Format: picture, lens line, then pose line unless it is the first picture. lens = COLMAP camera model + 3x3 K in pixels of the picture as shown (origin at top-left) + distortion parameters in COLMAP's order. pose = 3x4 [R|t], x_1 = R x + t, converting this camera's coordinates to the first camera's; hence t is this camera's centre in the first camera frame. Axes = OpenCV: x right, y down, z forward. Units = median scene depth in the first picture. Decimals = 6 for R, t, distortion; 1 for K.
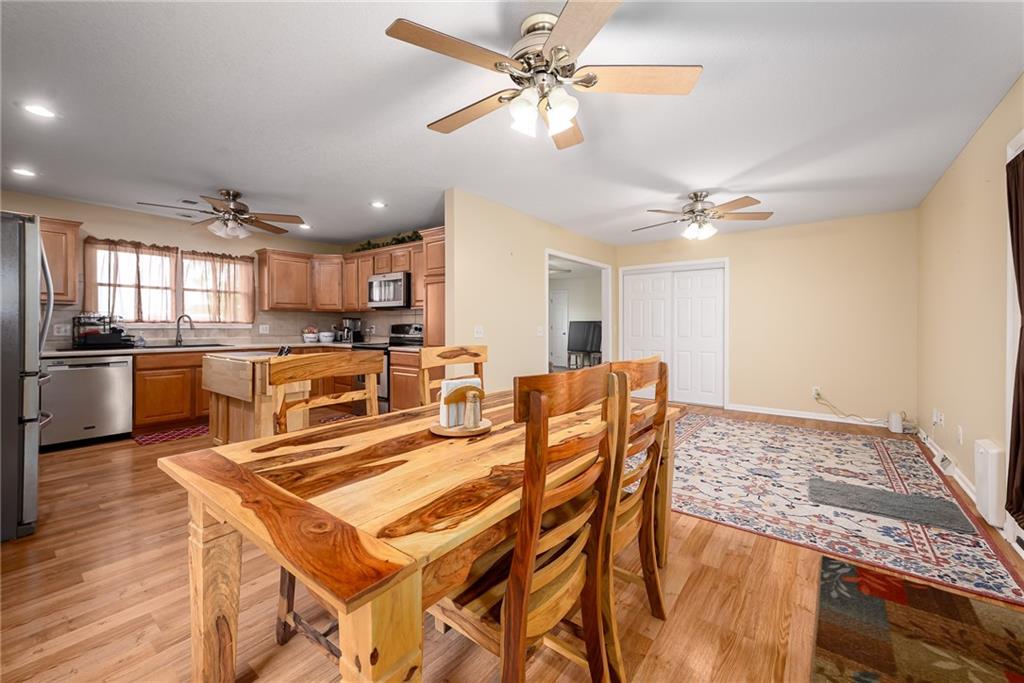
lens RADIAL K [[401.3, 0, 514.6], [0, 401.3, 327.9], [0, 0, 1]] dist [0.009161, -0.000180]
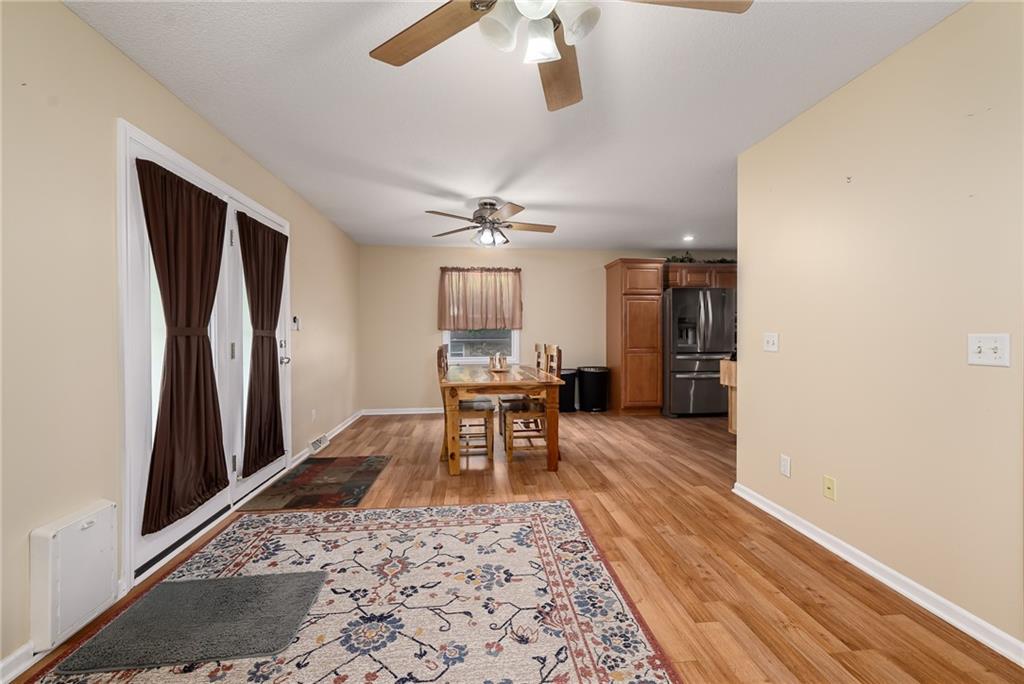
lens RADIAL K [[401.3, 0, 512.3], [0, 401.3, 336.6], [0, 0, 1]] dist [0.009161, -0.000180]
pose [[-0.719263, 0.007375, -0.694699, 1.072879], [0.000279, 0.999947, 0.010327, -0.009615], [0.694738, 0.007234, -0.719227, 1.891856]]
